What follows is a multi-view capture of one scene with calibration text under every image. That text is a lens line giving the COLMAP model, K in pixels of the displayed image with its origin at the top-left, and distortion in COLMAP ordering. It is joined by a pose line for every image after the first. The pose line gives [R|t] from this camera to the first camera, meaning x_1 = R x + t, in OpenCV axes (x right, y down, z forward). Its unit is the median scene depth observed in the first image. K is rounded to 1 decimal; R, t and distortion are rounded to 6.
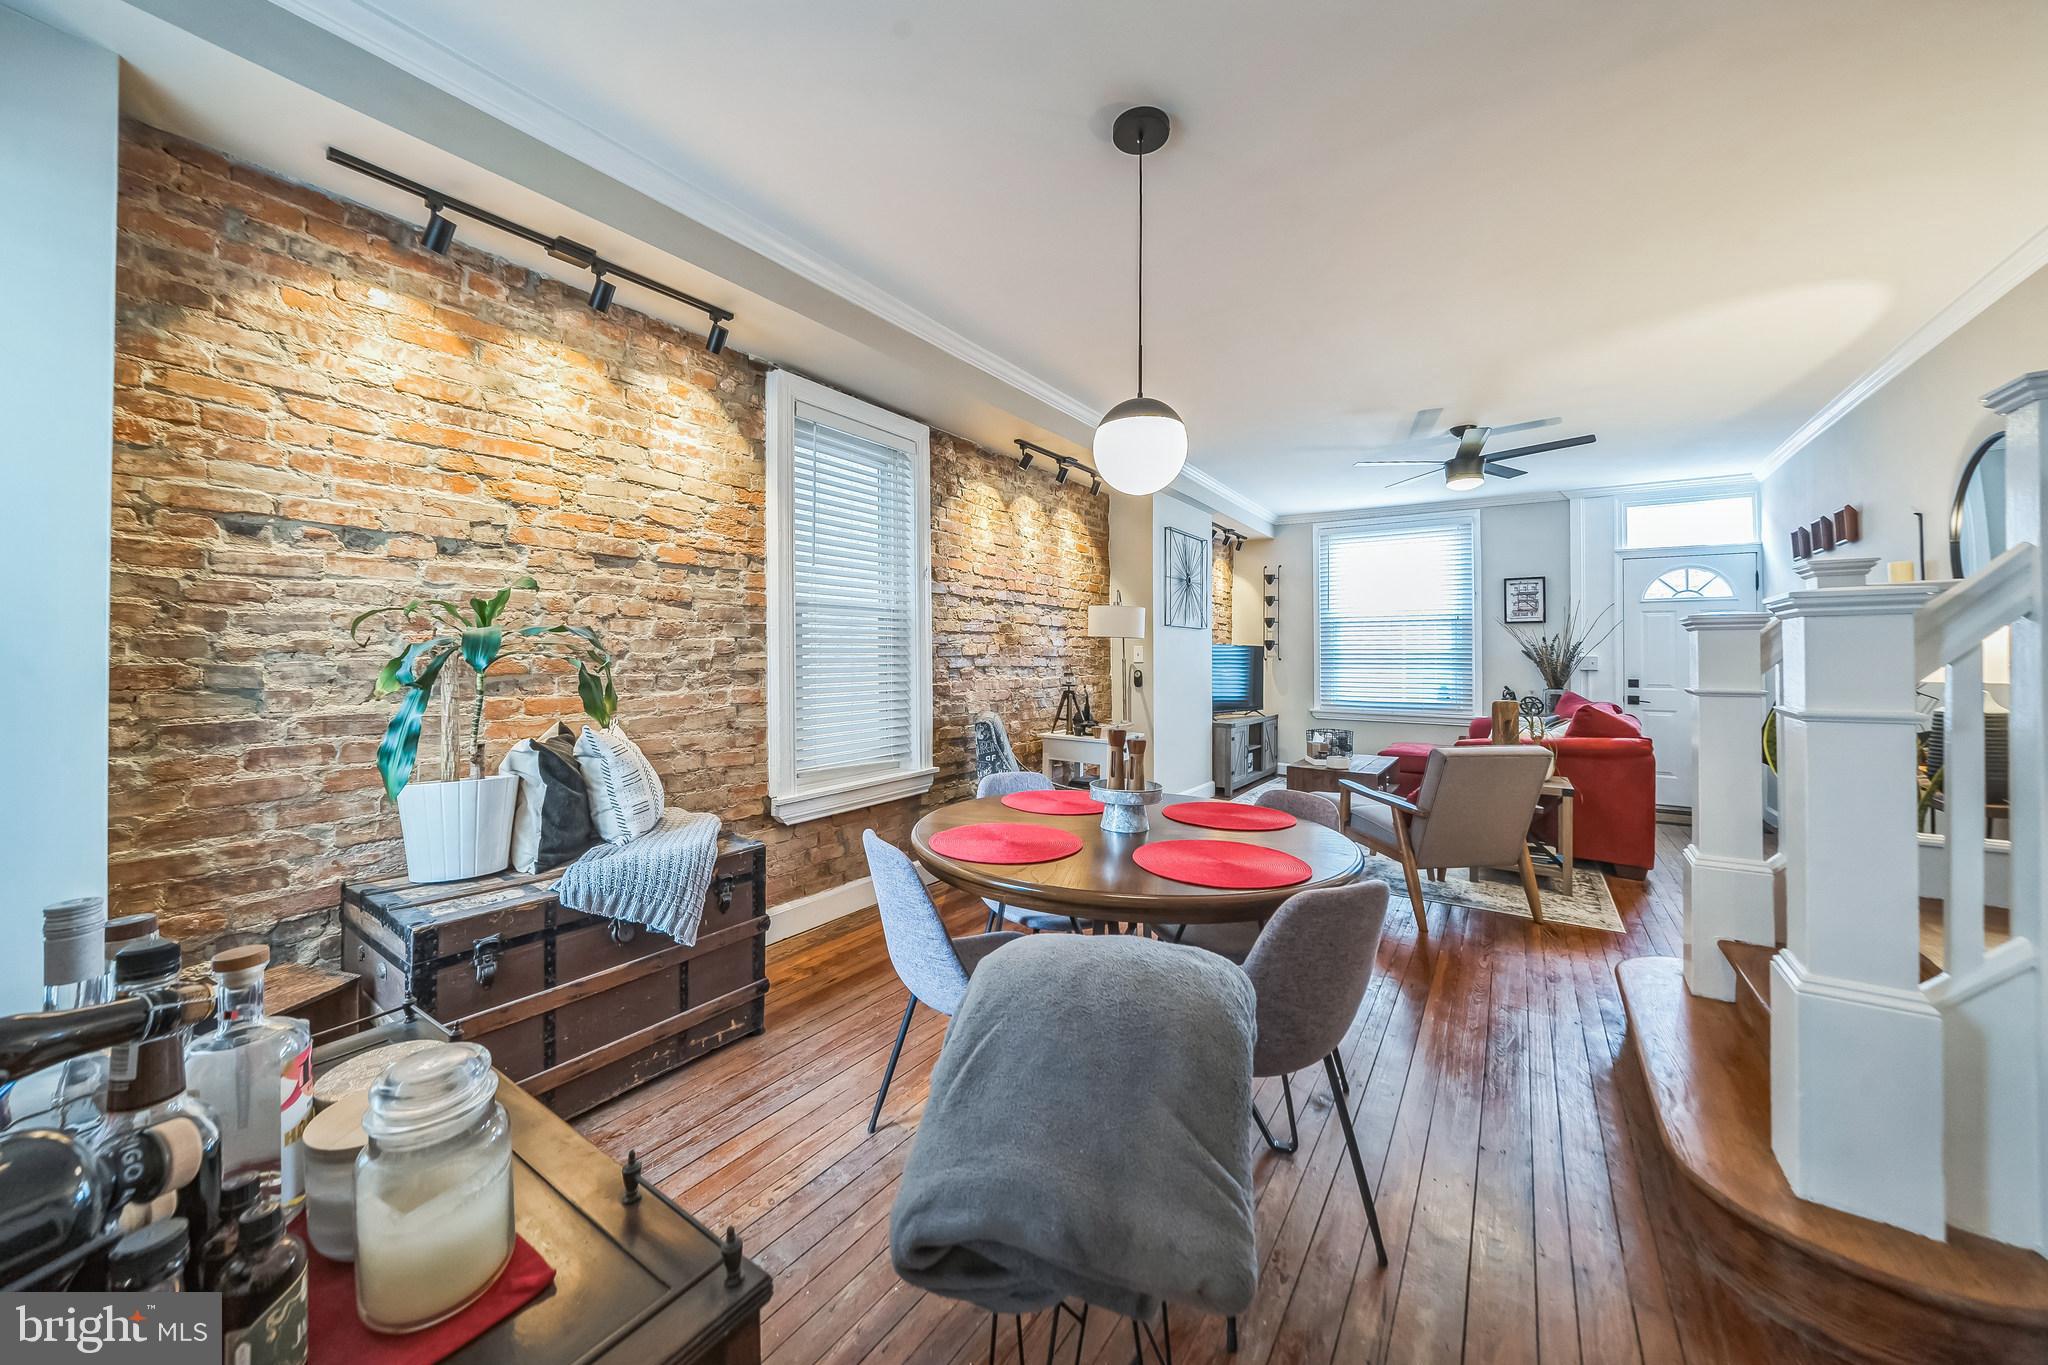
lens RADIAL K [[718.3, 0, 1014.8], [0, 718.3, 656.6], [0, 0, 1]] dist [-0.001169, -0.000077]
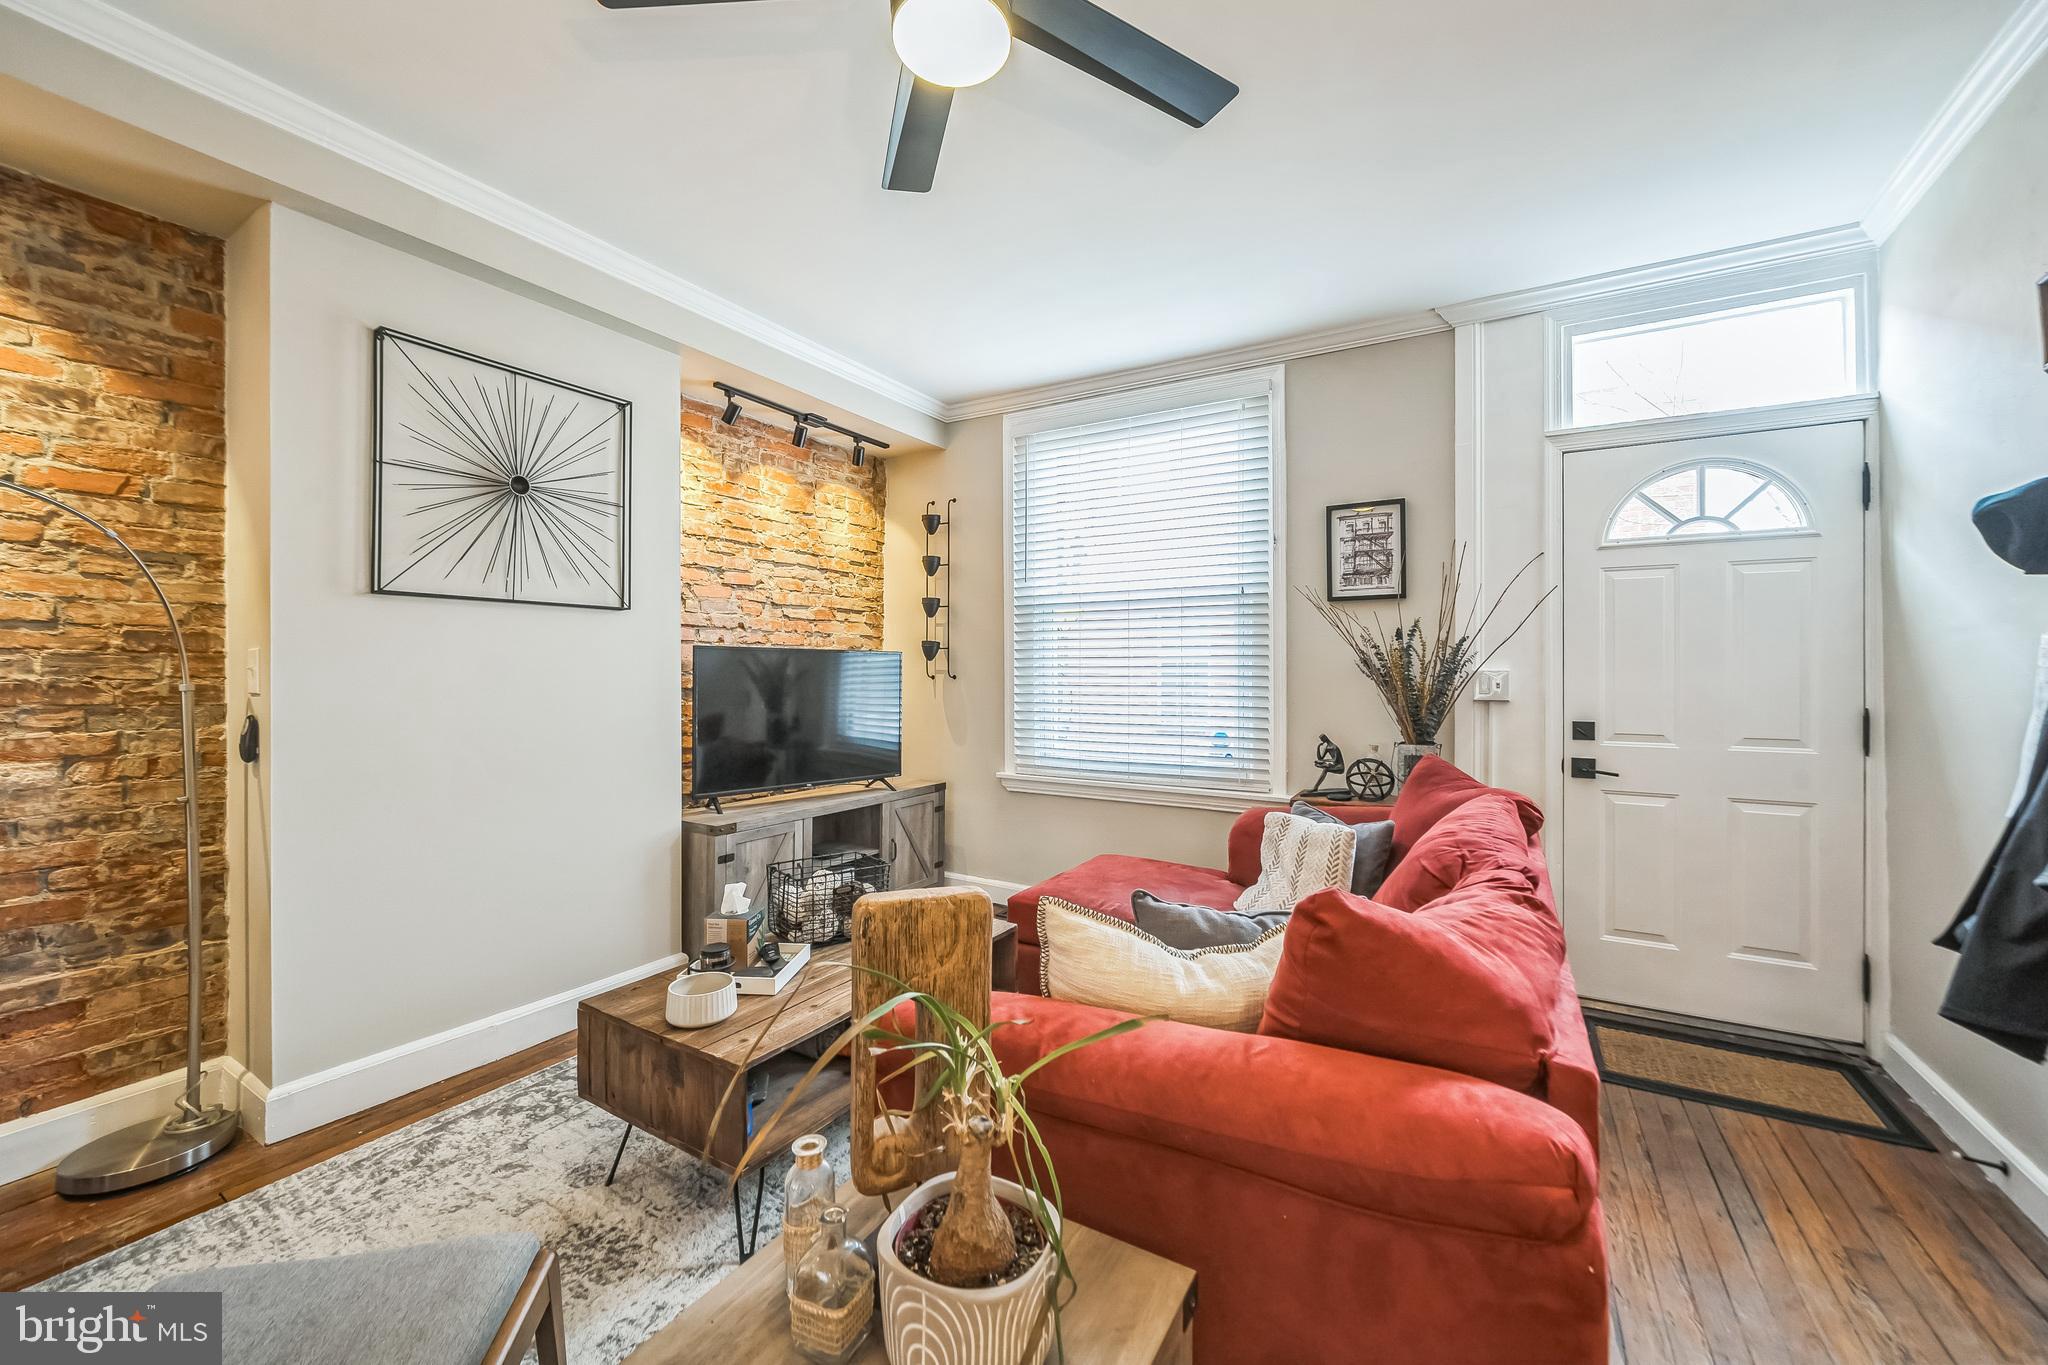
lens RADIAL K [[770.8, 0, 1024.8], [0, 770.8, 679.3], [0, 0, 1]] dist [0.011516, 0.000070]
pose [[0.994597, 0.005291, 0.103679, 0.449376], [-0.004986, 0.999982, -0.003206, 0.008055], [-0.103694, 0.002672, 0.994606, 0.535698]]
